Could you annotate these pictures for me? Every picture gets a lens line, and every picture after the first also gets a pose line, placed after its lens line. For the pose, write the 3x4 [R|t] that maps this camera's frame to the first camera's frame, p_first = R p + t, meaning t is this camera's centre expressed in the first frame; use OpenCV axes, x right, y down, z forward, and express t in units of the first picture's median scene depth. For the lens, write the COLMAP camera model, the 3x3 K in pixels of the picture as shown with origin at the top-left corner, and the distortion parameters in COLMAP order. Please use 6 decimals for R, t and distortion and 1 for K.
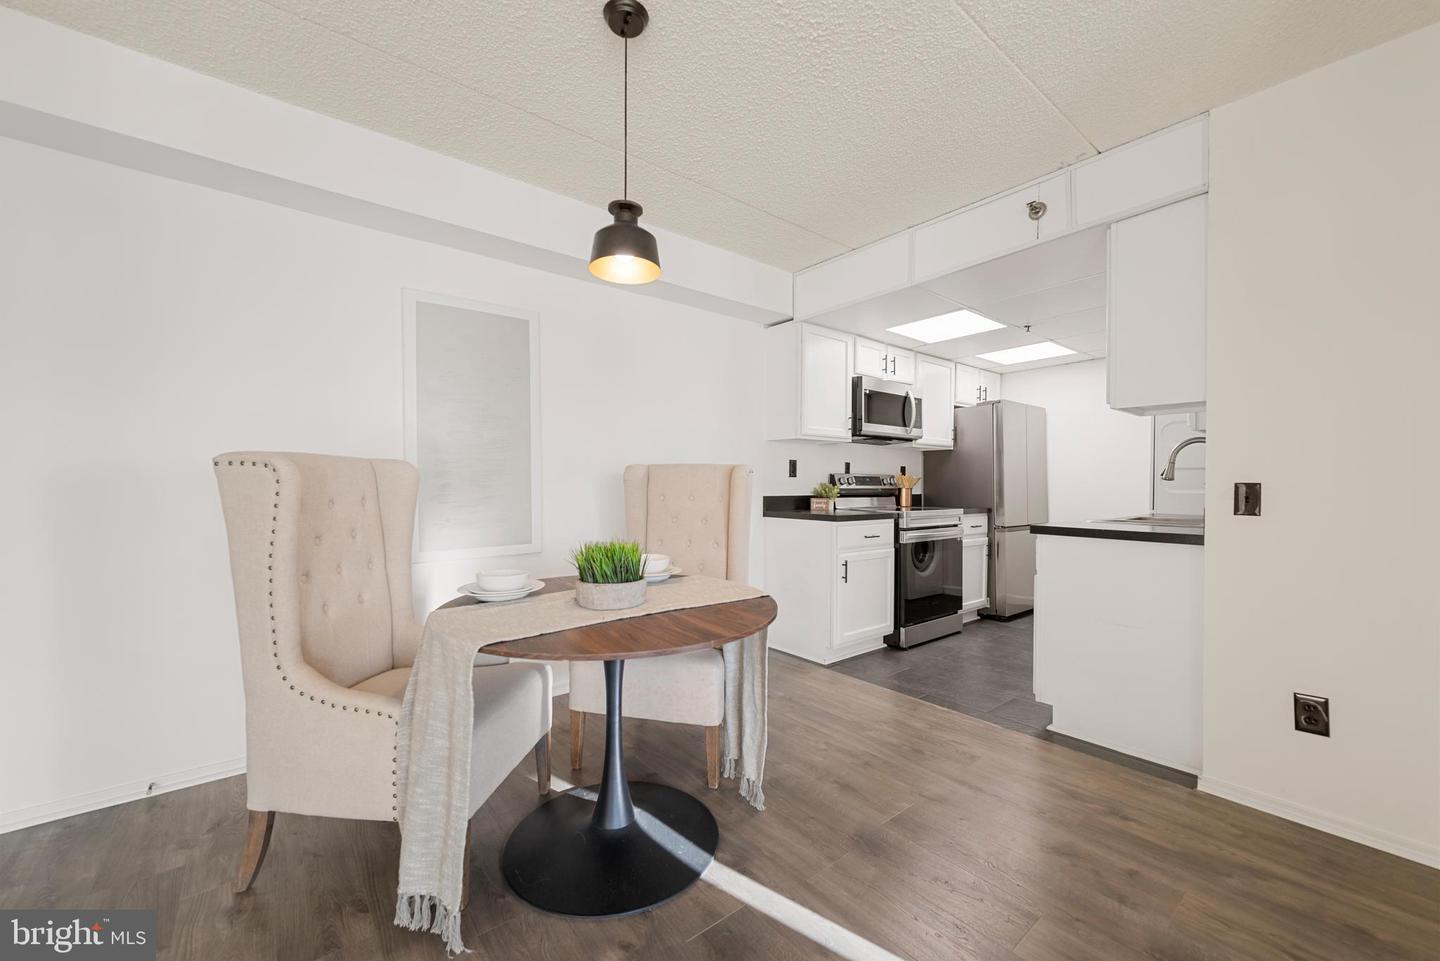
lens RADIAL K [[568.2, 0, 724.1], [0, 568.2, 484.4], [0, 0, 1]] dist [-0.002662, 0.000053]
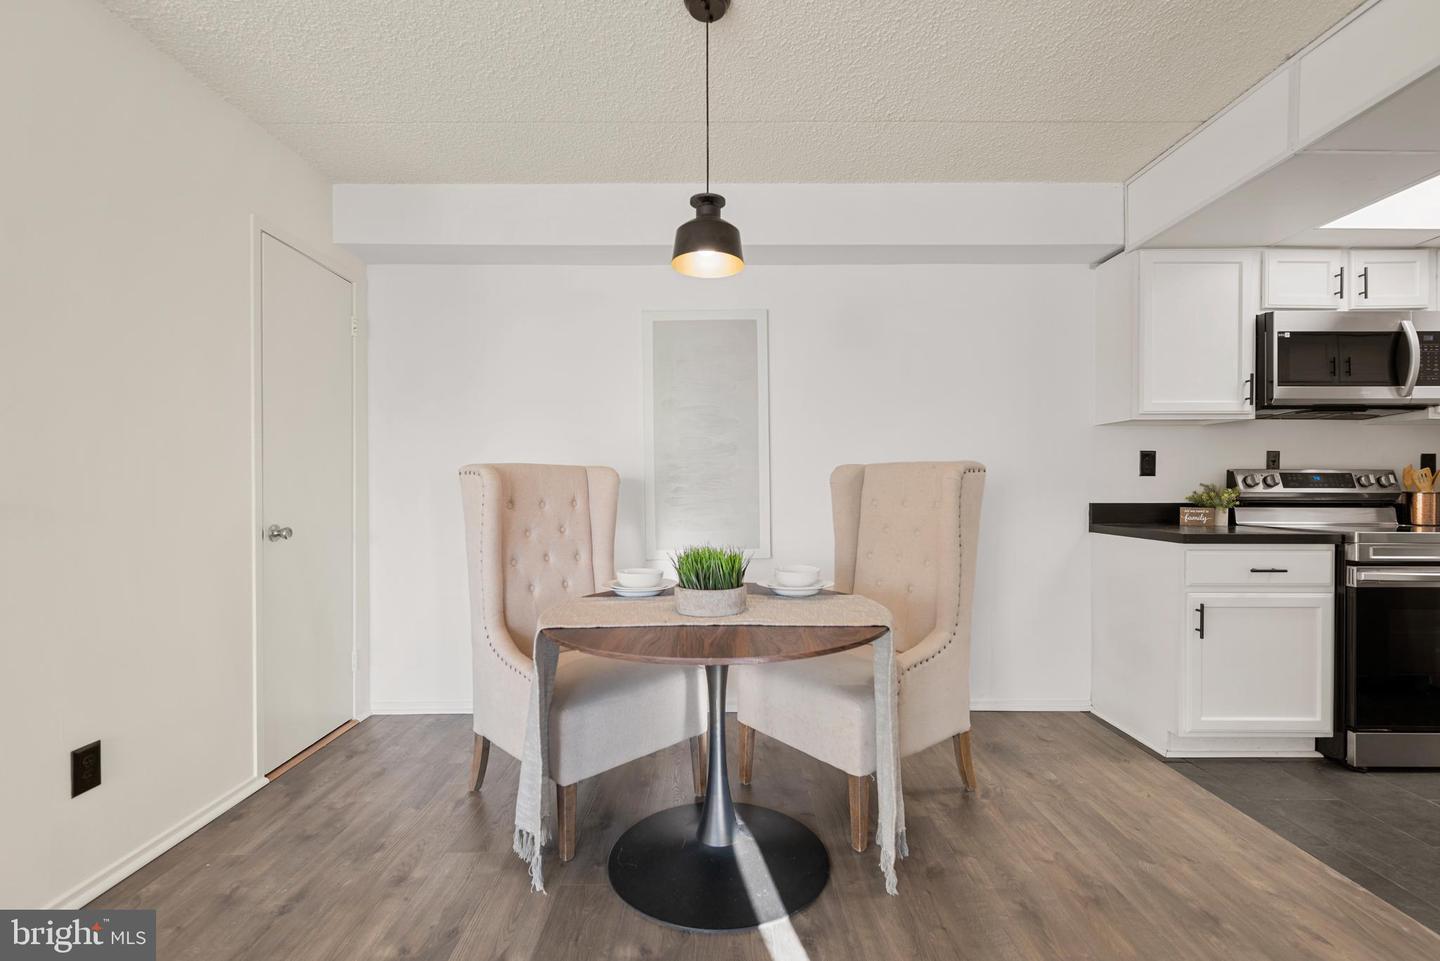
lens RADIAL K [[655.7, 0, 720.3], [0, 655.7, 489.0], [0, 0, 1]] dist [0.002902, -0.006451]
pose [[0.773979, -0.001867, -0.633209, 0.238760], [0.002671, 0.999996, 0.000316, 0.001047], [0.633206, -0.001936, 0.773981, 0.069613]]
